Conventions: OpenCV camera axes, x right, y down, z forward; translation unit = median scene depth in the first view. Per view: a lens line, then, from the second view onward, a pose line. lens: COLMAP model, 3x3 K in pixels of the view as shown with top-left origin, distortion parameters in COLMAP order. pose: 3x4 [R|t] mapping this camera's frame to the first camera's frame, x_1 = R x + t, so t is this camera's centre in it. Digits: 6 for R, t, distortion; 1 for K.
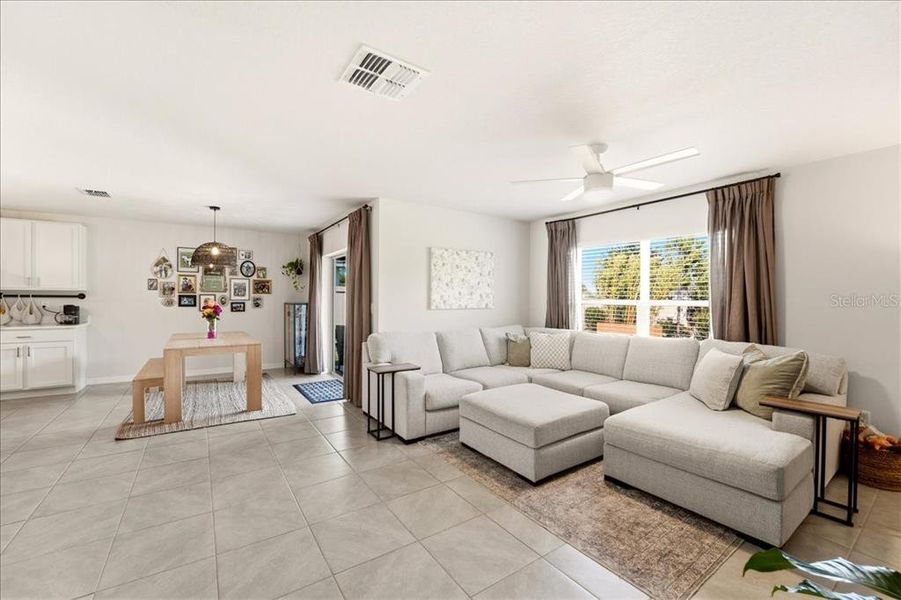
lens RADIAL K [[369.2, 0, 448.3], [0, 369.2, 300.4], [0, 0, 1]] dist [-0.033283, 0.004882]
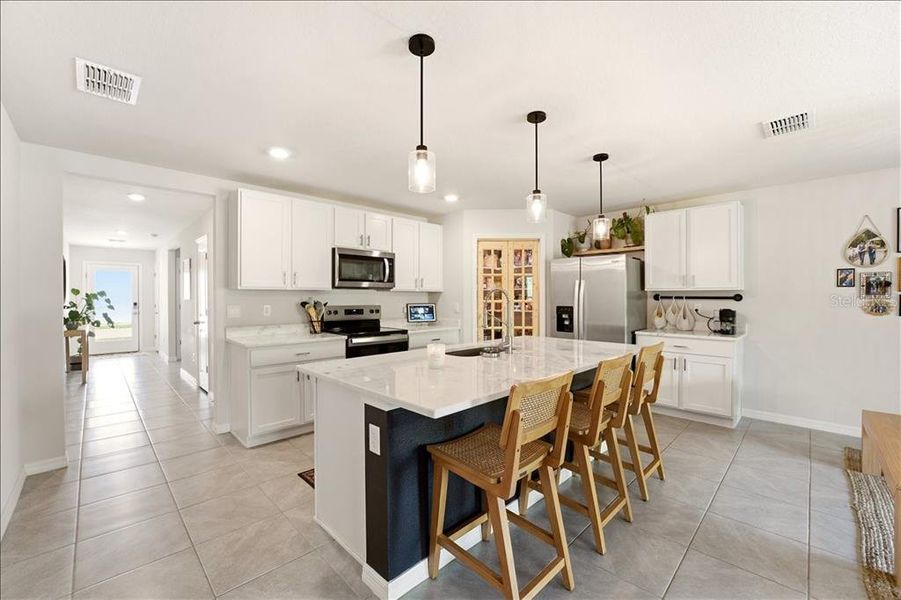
lens RADIAL K [[369.2, 0, 448.3], [0, 369.2, 300.4], [0, 0, 1]] dist [-0.033283, 0.004882]
pose [[0.176666, 0.003338, -0.984265, -0.346162], [-0.006208, 0.999978, 0.002277, -0.003531], [0.984251, 0.005708, 0.176683, 0.239666]]
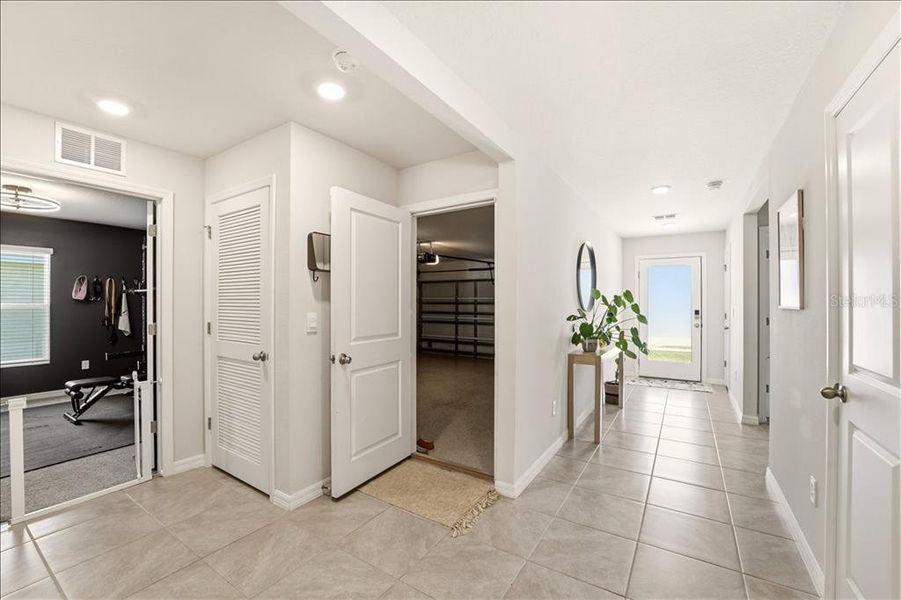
lens RADIAL K [[369.2, 0, 448.3], [0, 369.2, 300.4], [0, 0, 1]] dist [-0.033283, 0.004882]
pose [[-0.924144, -0.008893, -0.381940, -1.015302], [-0.010198, 0.999947, 0.001391, -0.004918], [0.381908, 0.005181, -0.924186, -0.095542]]
